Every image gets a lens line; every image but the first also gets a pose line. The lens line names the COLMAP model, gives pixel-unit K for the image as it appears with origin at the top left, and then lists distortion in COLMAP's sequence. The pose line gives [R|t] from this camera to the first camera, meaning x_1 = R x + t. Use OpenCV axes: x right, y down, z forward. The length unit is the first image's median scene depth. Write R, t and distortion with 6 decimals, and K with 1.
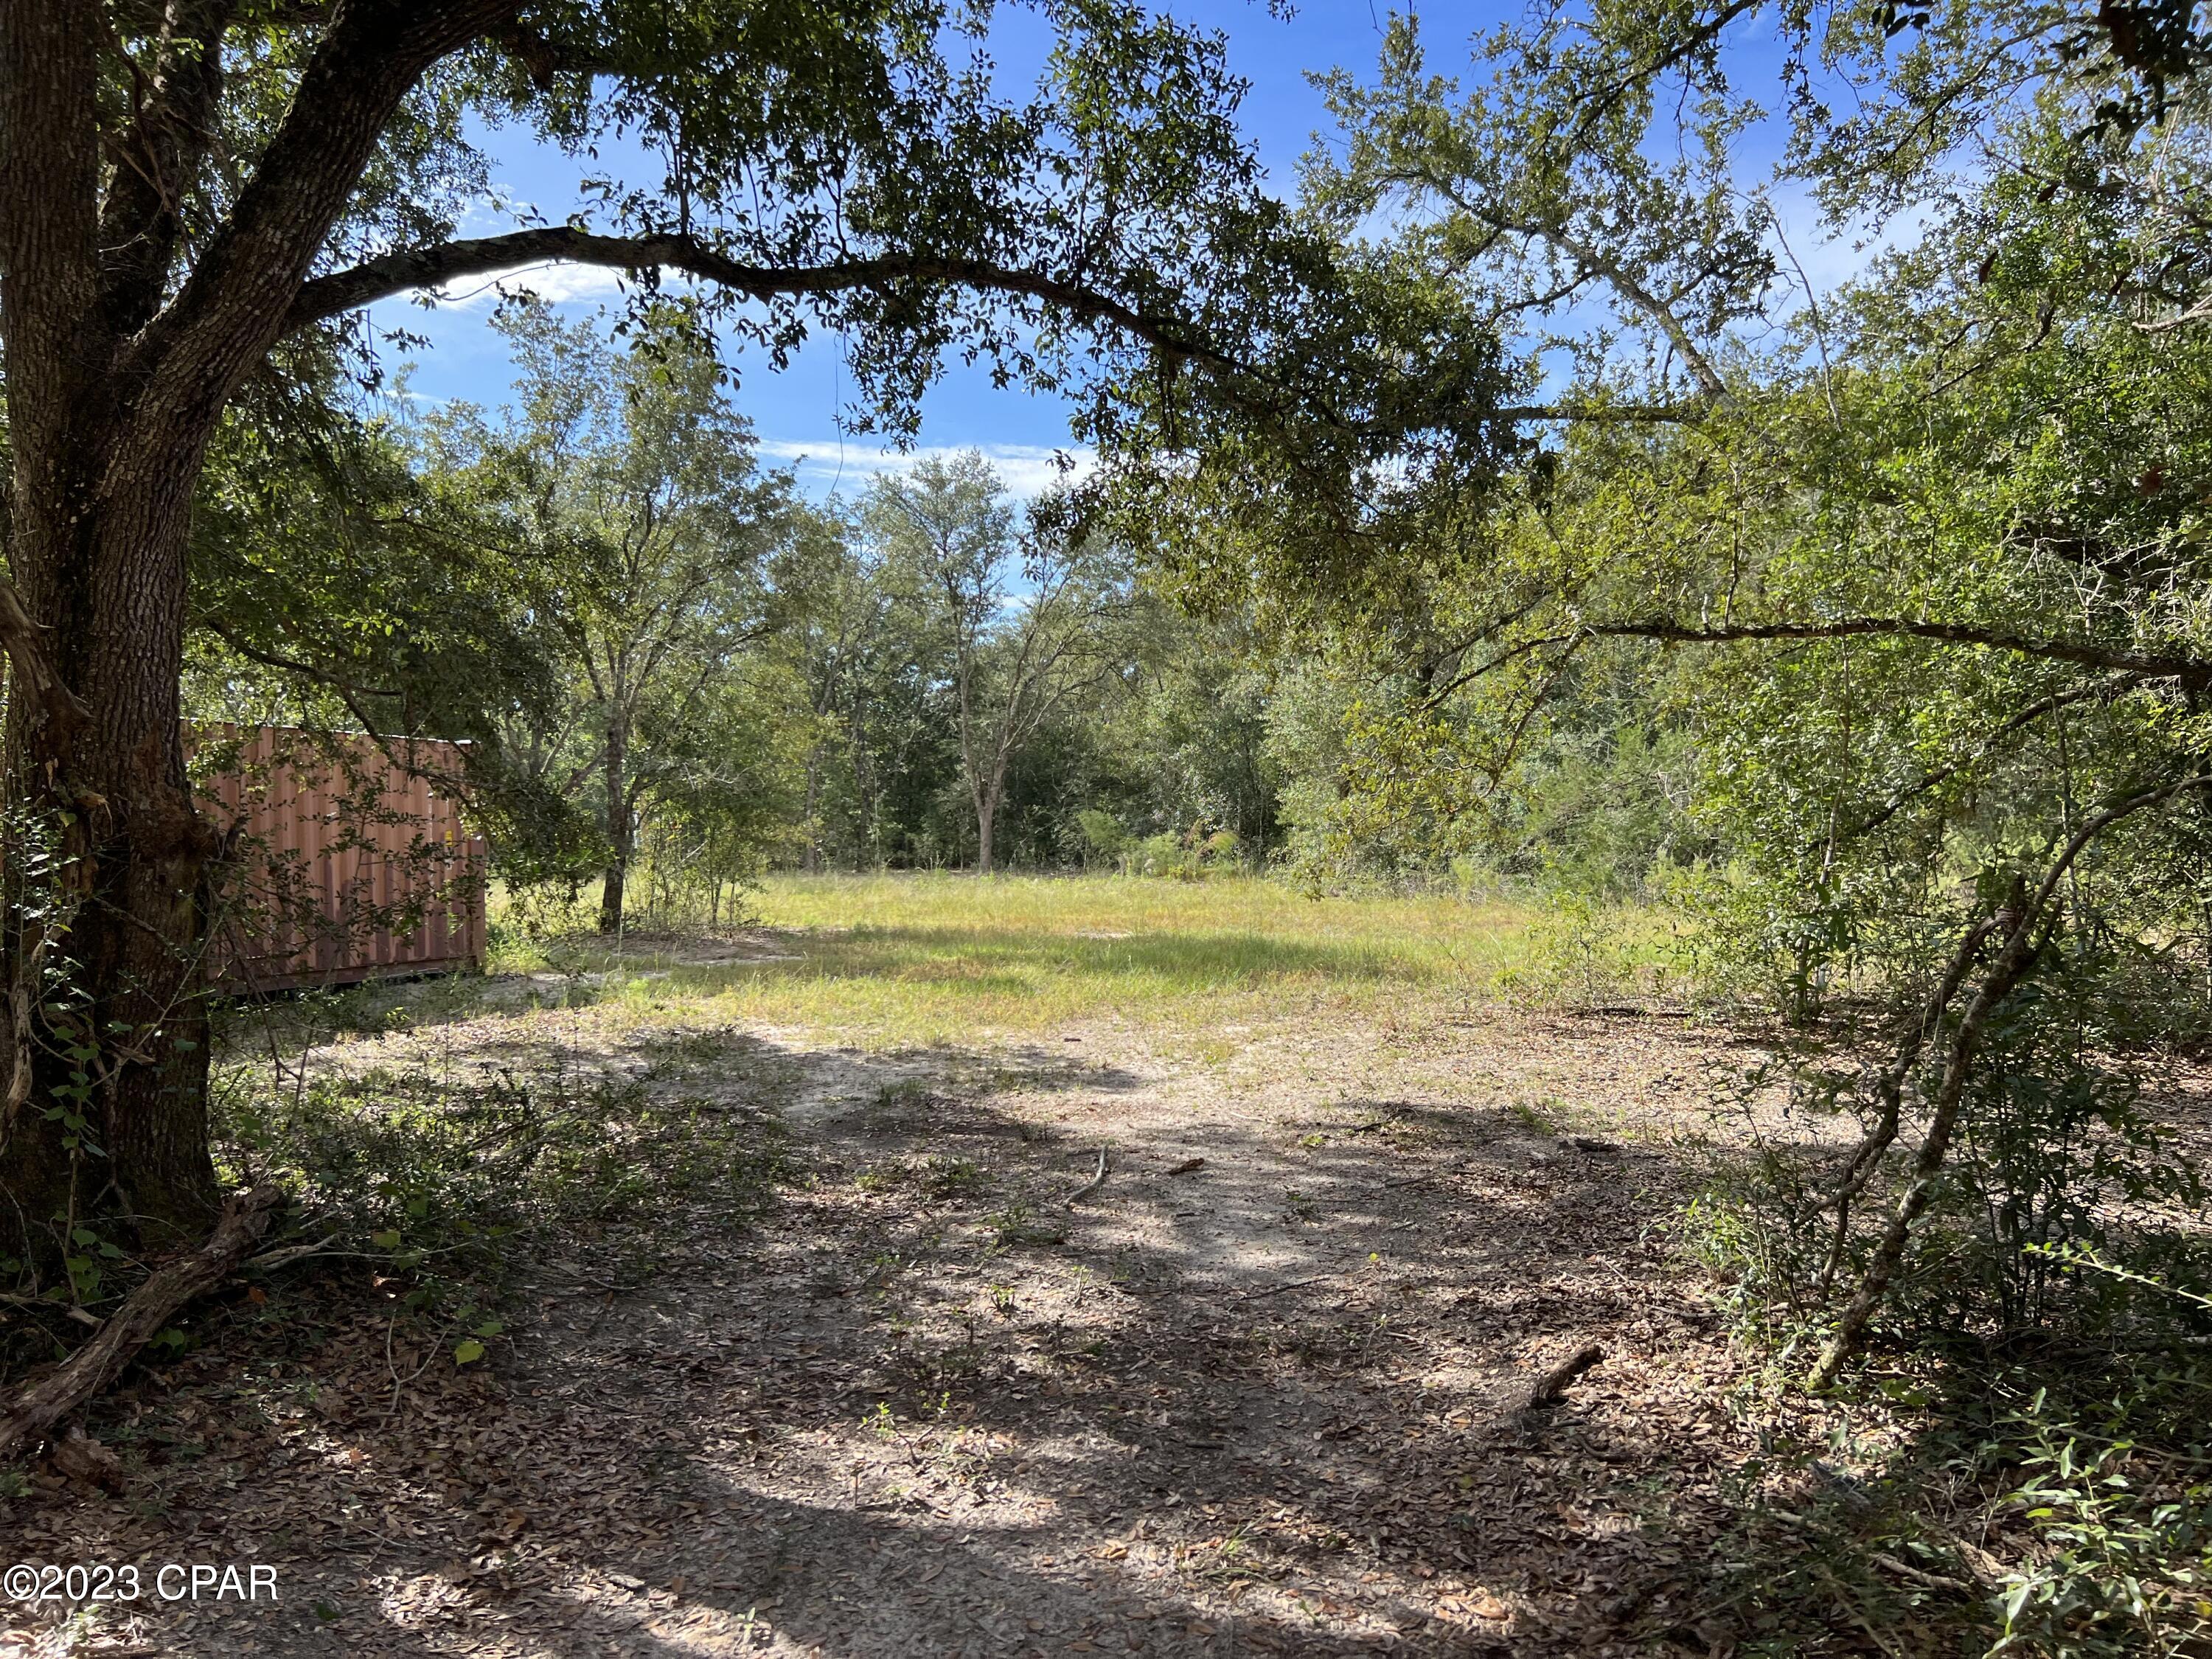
lens RADIAL K [[1669.8, 0, 1111.4], [0, 1669.8, 840.9], [0, 0, 1]] dist [0.102343, 0.002021]
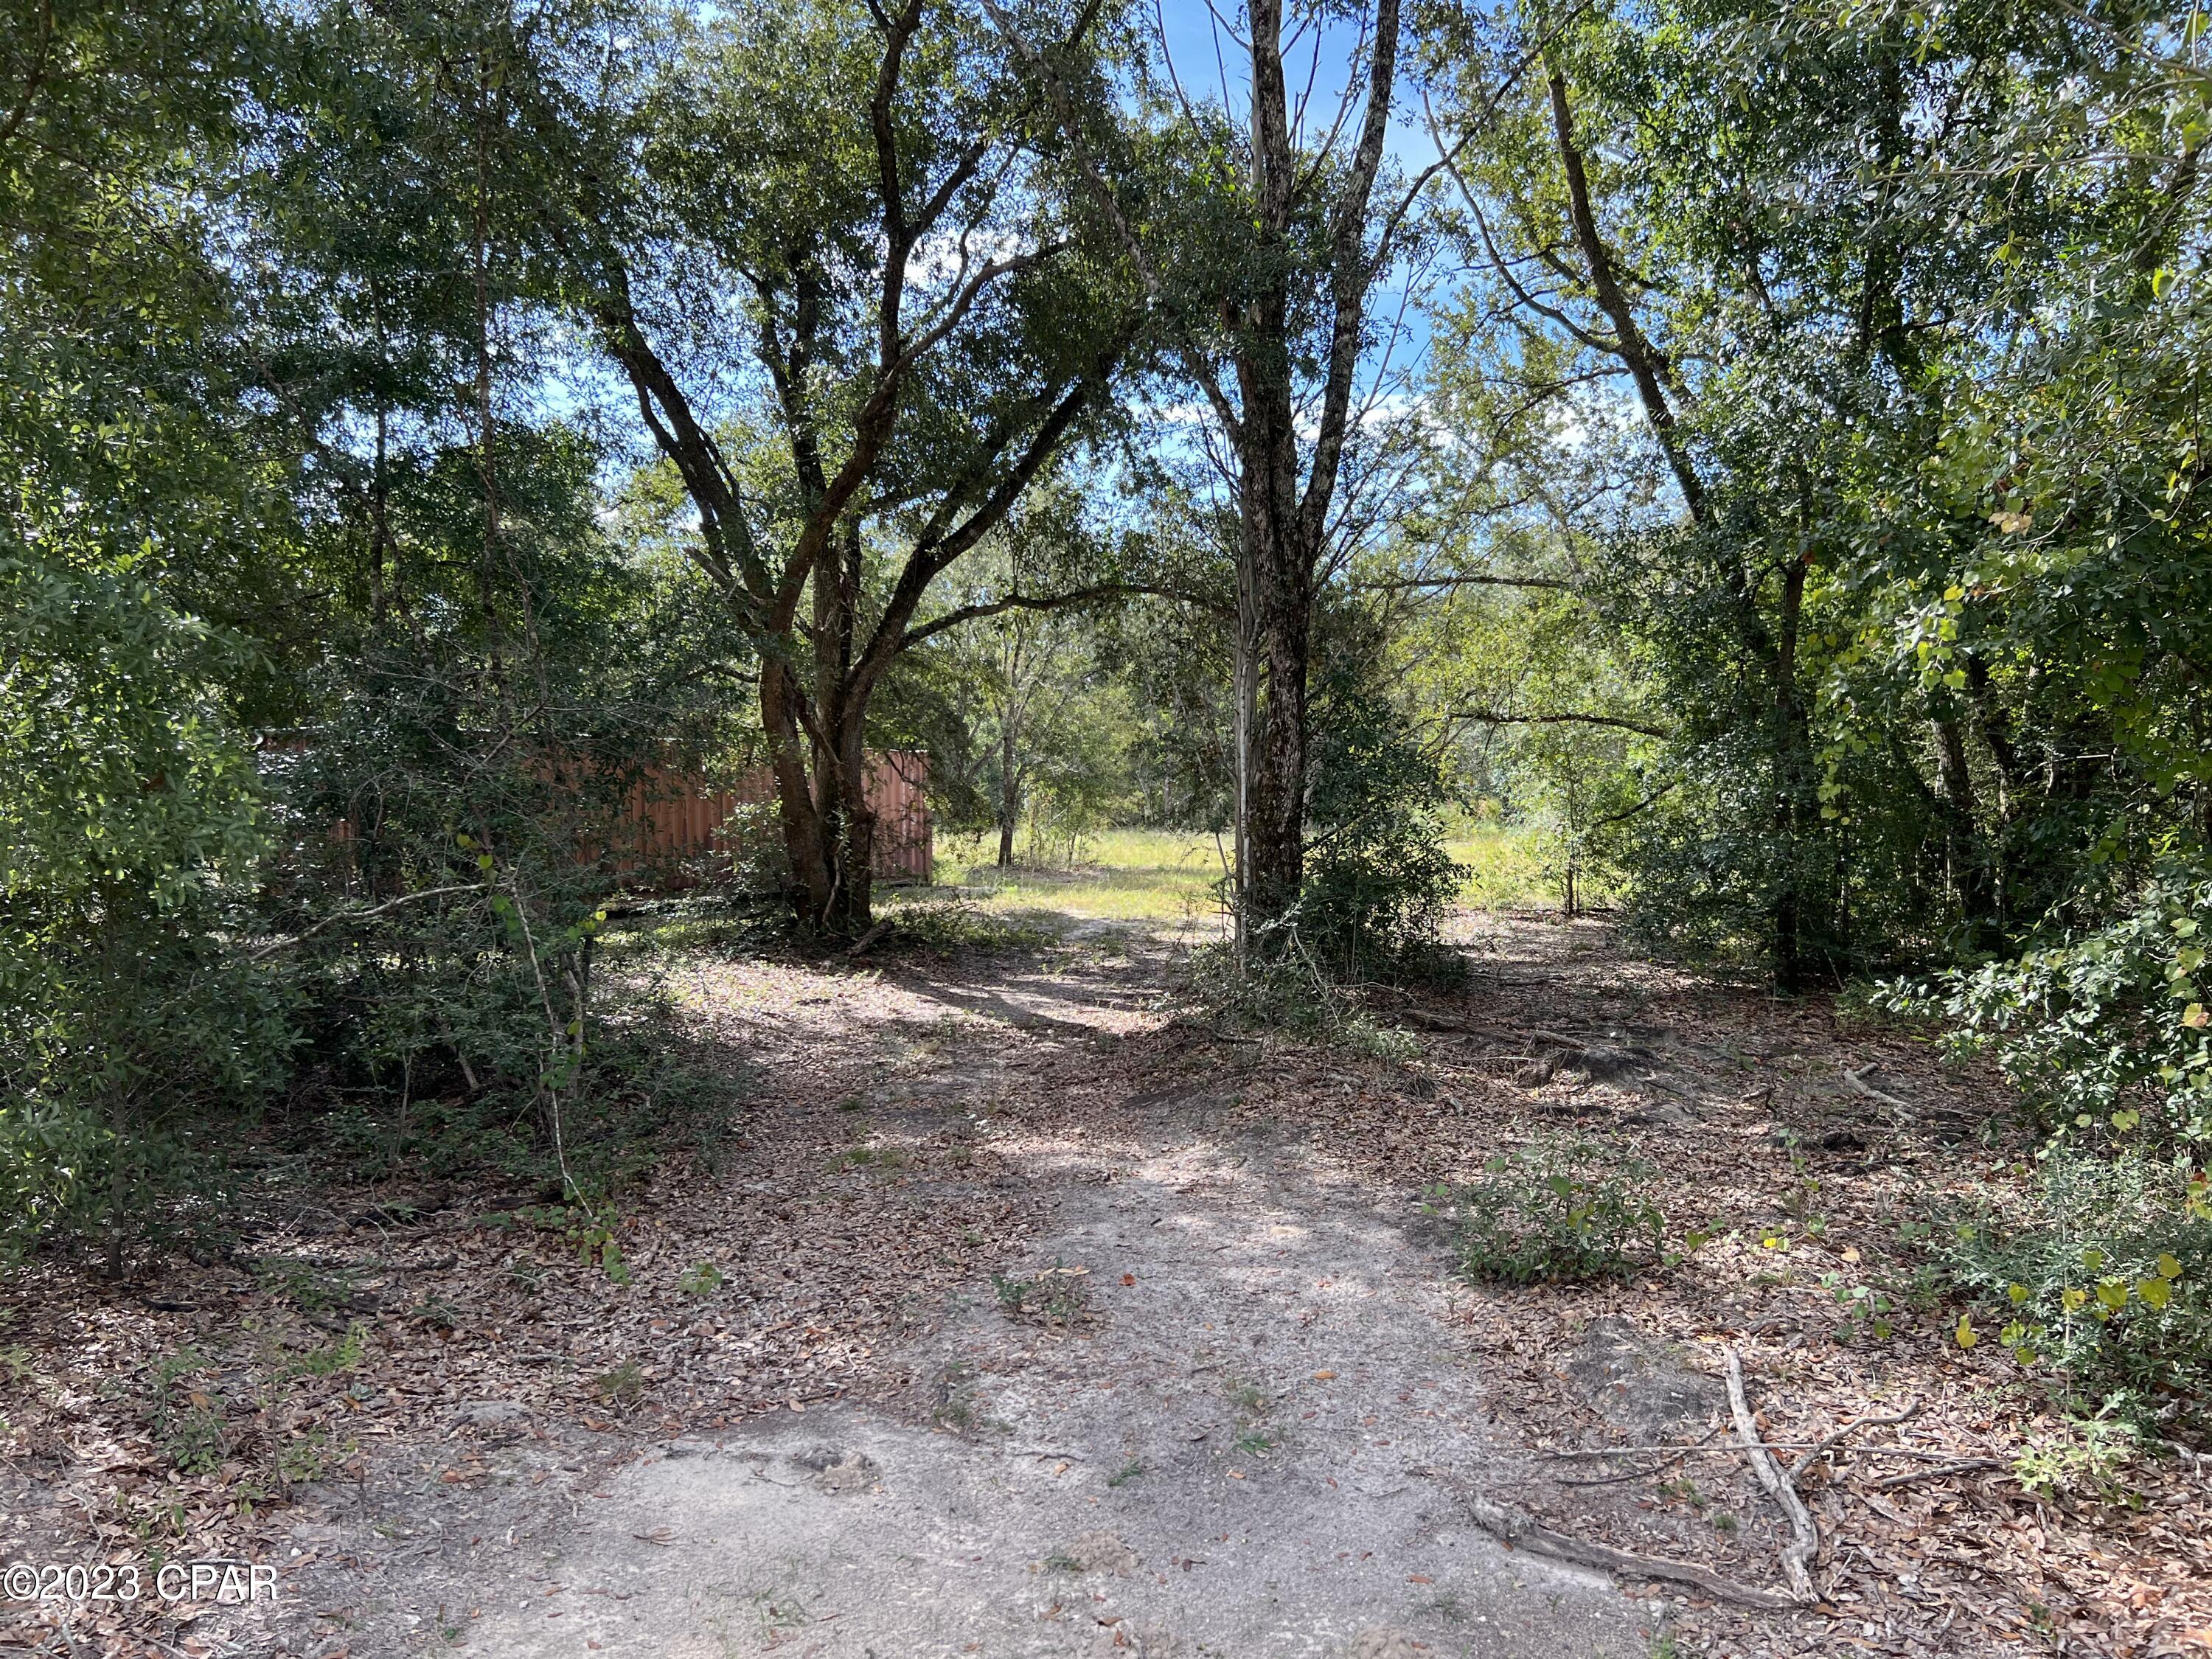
lens RADIAL K [[1684.0, 0, 1104.8], [0, 1684.0, 823.9], [0, 0, 1]] dist [0.028859, -0.000314]
pose [[0.970737, 0.010097, -0.239931, 0.166324], [-0.006397, 0.999848, 0.016193, -0.010784], [0.240058, -0.014184, 0.970655, -0.490195]]
